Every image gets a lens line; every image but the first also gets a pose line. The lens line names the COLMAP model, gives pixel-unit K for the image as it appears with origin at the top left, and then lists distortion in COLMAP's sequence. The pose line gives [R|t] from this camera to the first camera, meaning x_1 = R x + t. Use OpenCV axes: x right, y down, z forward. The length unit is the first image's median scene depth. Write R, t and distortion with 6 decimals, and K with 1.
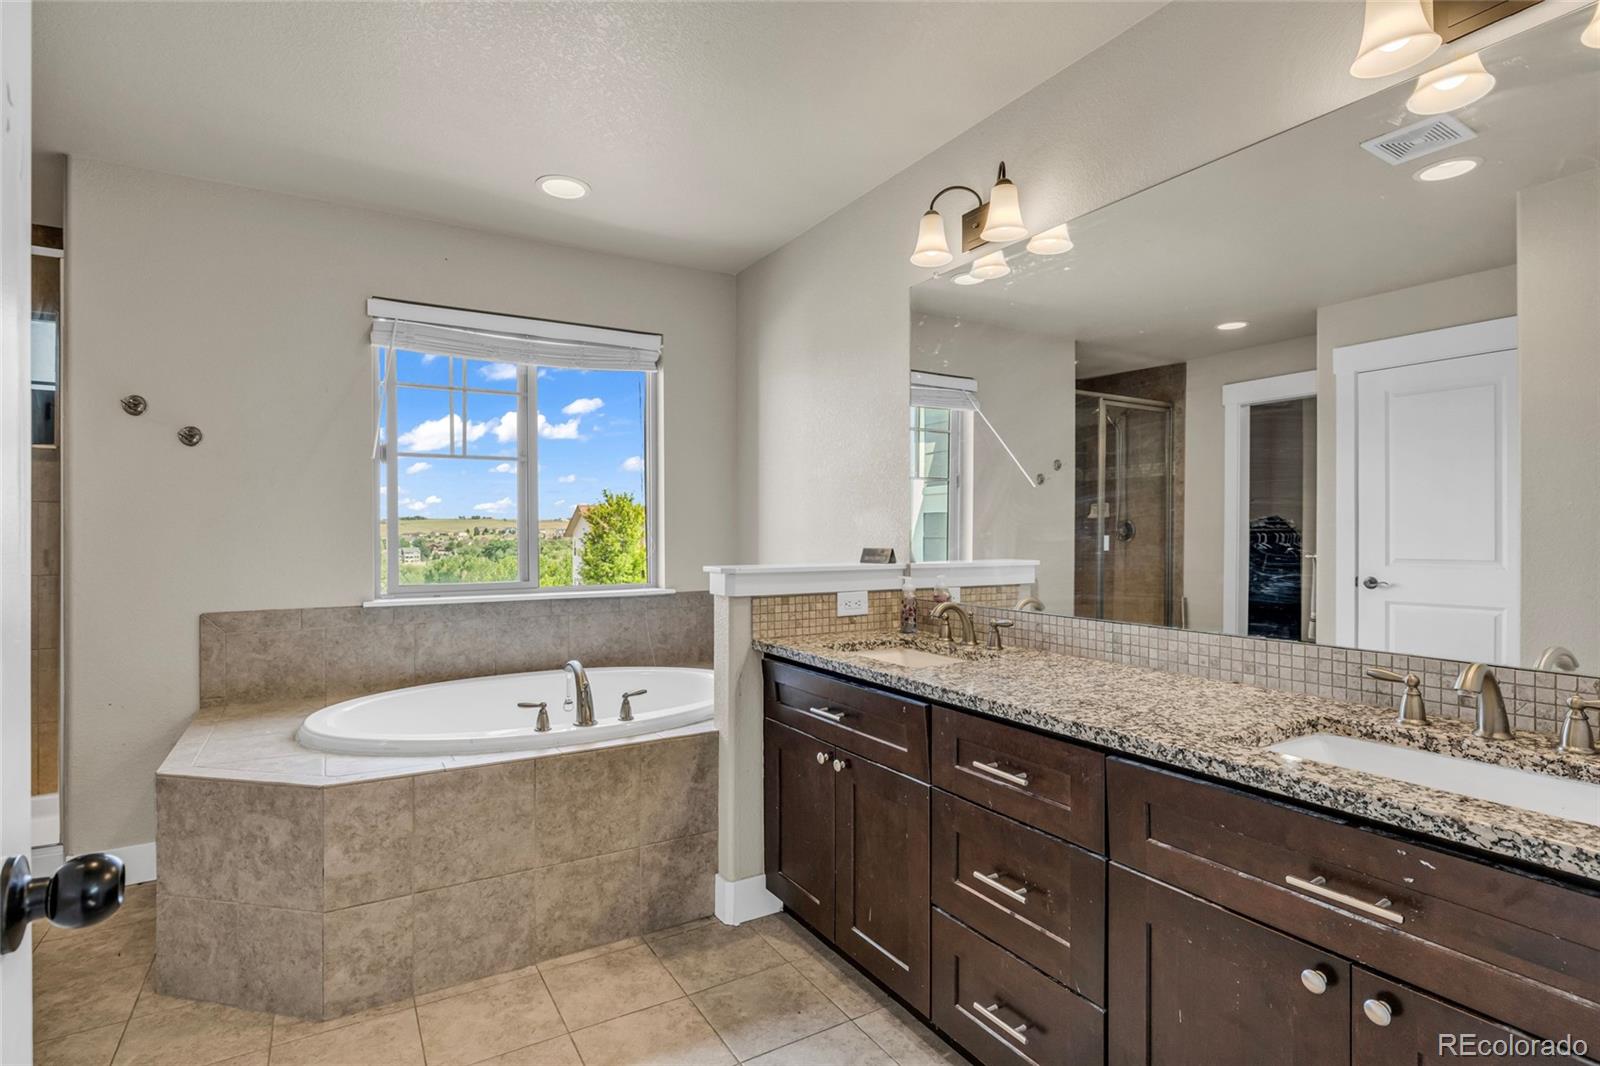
lens RADIAL K [[668.4, 0, 806.7], [0, 668.4, 532.3], [0, 0, 1]] dist [0.001433, 0.000731]
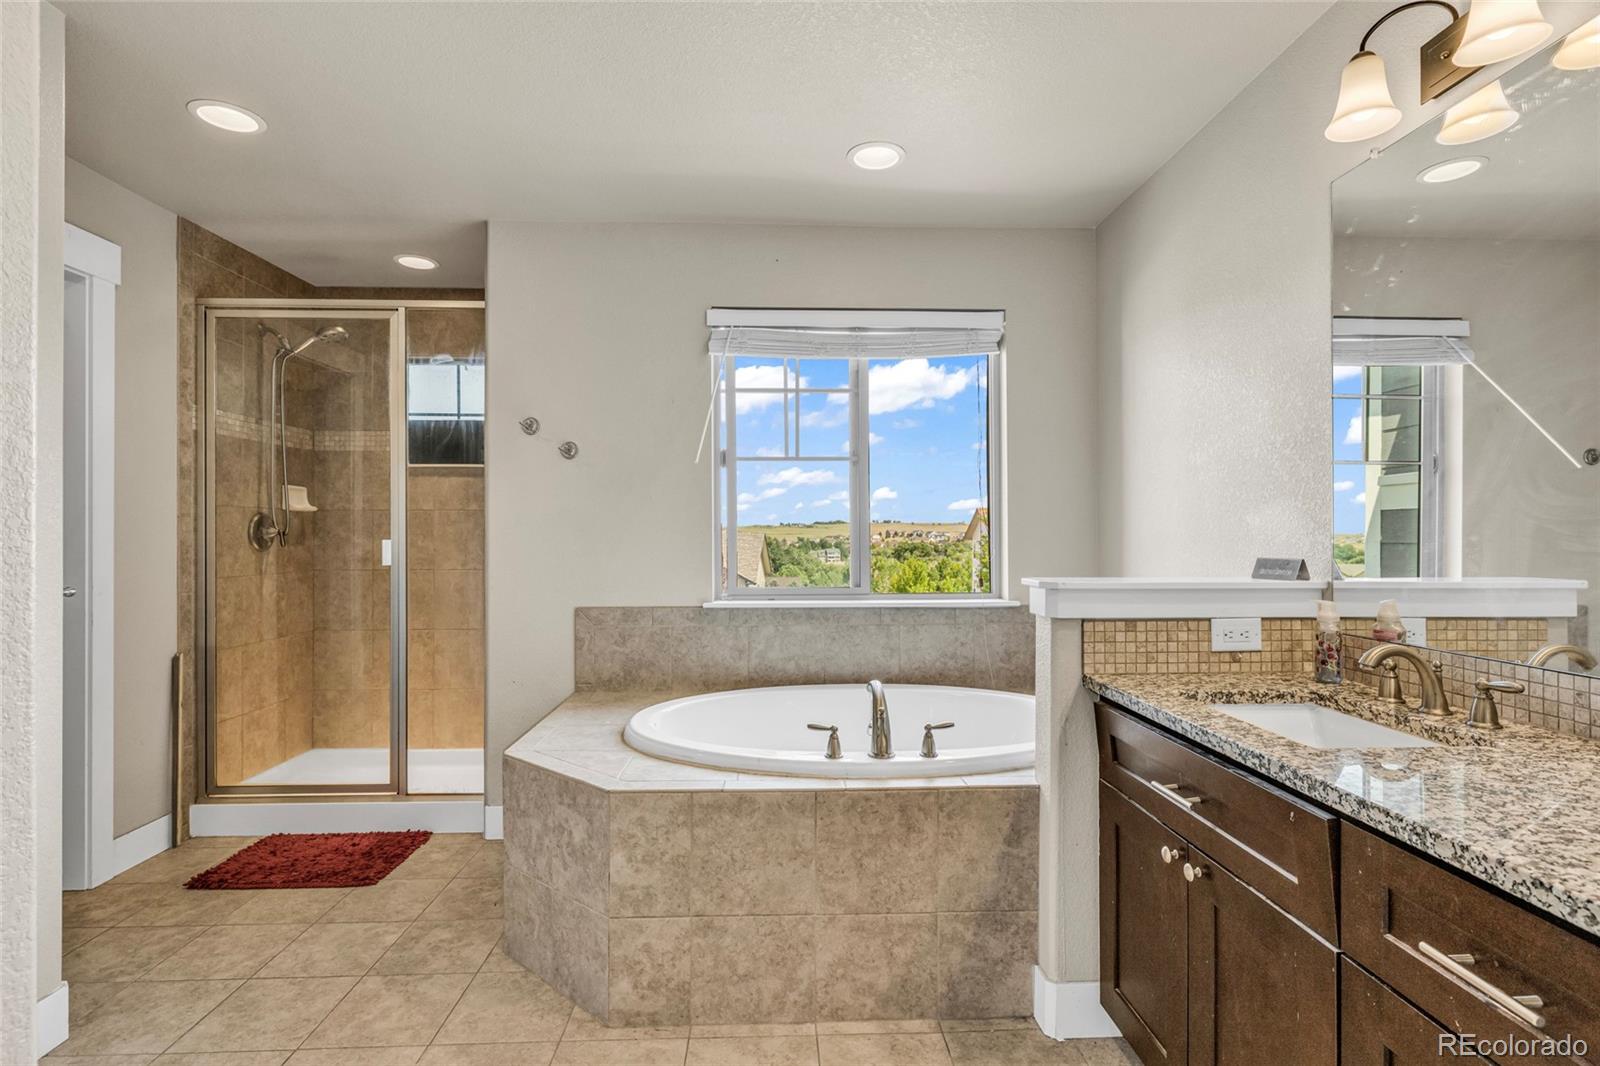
lens RADIAL K [[728.3, 0, 841.1], [0, 728.3, 532.6], [0, 0, 1]] dist [-0.002732, 0.001025]
pose [[0.893544, -0.001014, -0.448975, 0.049597], [-0.000849, 0.999992, -0.003946, -0.000175], [0.448975, 0.003907, 0.893536, 0.128778]]
